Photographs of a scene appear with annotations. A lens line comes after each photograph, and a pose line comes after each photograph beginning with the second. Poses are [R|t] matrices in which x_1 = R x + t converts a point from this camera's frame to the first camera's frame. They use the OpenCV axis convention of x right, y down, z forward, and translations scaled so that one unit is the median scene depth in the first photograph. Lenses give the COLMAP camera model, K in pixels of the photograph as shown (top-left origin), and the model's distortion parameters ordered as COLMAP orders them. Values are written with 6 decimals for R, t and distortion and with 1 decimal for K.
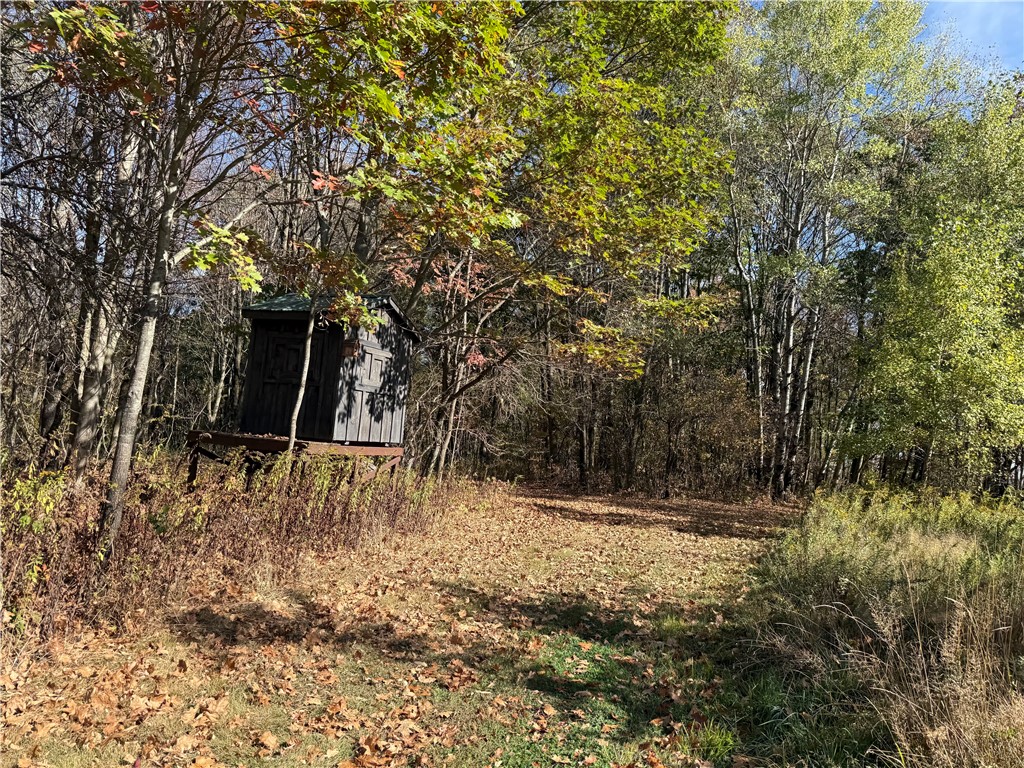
lens RADIAL K [[726.1, 0, 513.5], [0, 726.1, 385.0], [0, 0, 1]] dist [0.003931, 0.000170]
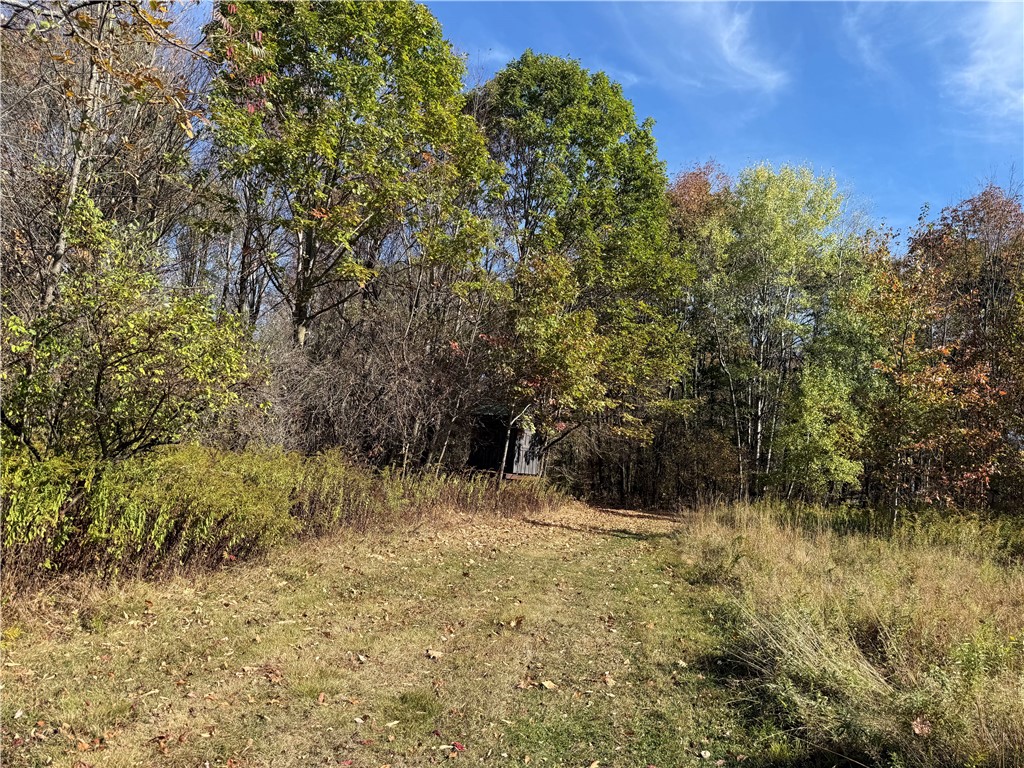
lens RADIAL K [[726.1, 0, 509.9], [0, 726.1, 382.0], [0, 0, 1]] dist [0.003931, 0.000170]
pose [[0.998517, 0.006535, -0.054056, -0.123036], [-0.009087, 0.998848, -0.047108, -0.089127], [0.053685, 0.047529, 0.997426, -1.118829]]
